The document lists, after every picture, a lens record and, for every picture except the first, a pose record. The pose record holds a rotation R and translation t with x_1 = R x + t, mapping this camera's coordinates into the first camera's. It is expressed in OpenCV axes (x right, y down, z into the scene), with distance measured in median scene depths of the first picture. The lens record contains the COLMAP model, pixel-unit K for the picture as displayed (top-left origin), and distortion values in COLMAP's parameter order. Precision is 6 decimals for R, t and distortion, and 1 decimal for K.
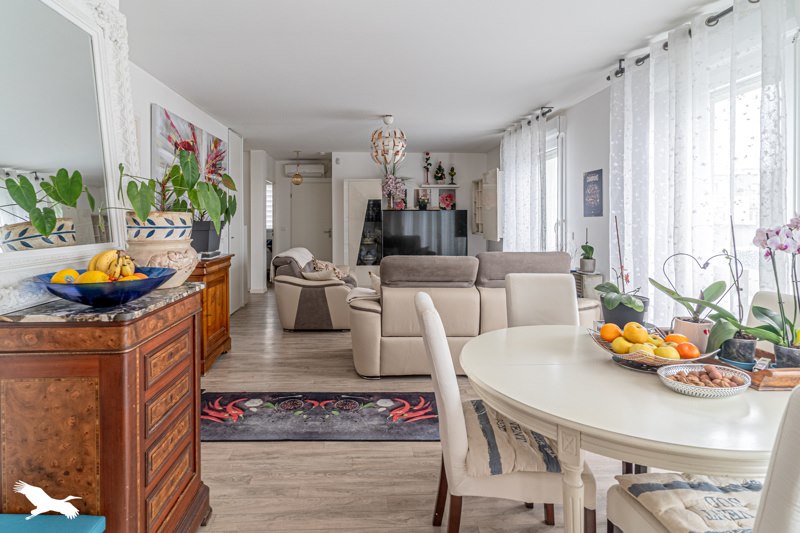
lens RADIAL K [[407.7, 0, 399.4], [0, 407.7, 223.1], [0, 0, 1]] dist [0.001303, 0.000279]
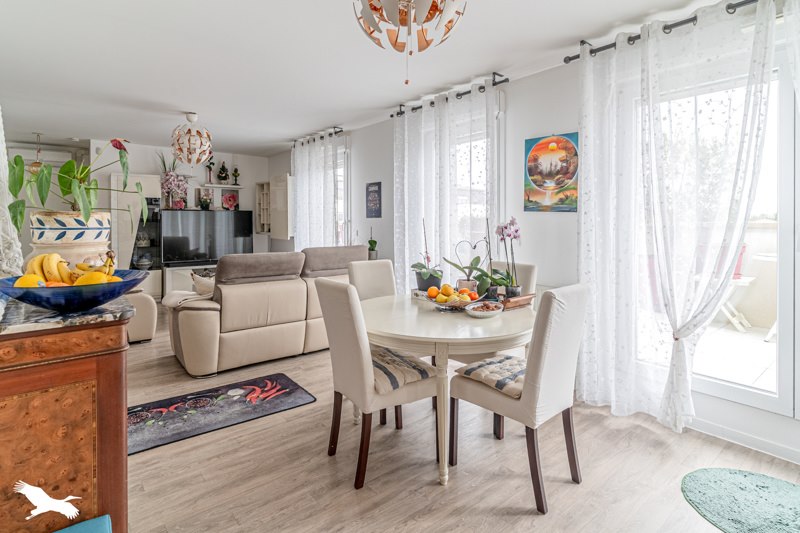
lens RADIAL K [[407.7, 0, 399.4], [0, 407.7, 223.1], [0, 0, 1]] dist [0.001303, 0.000279]
pose [[0.794871, -0.003667, 0.606768, -0.348704], [0.004017, 0.999992, 0.000781, 0.000032], [-0.606766, 0.001816, 0.794879, -0.110459]]
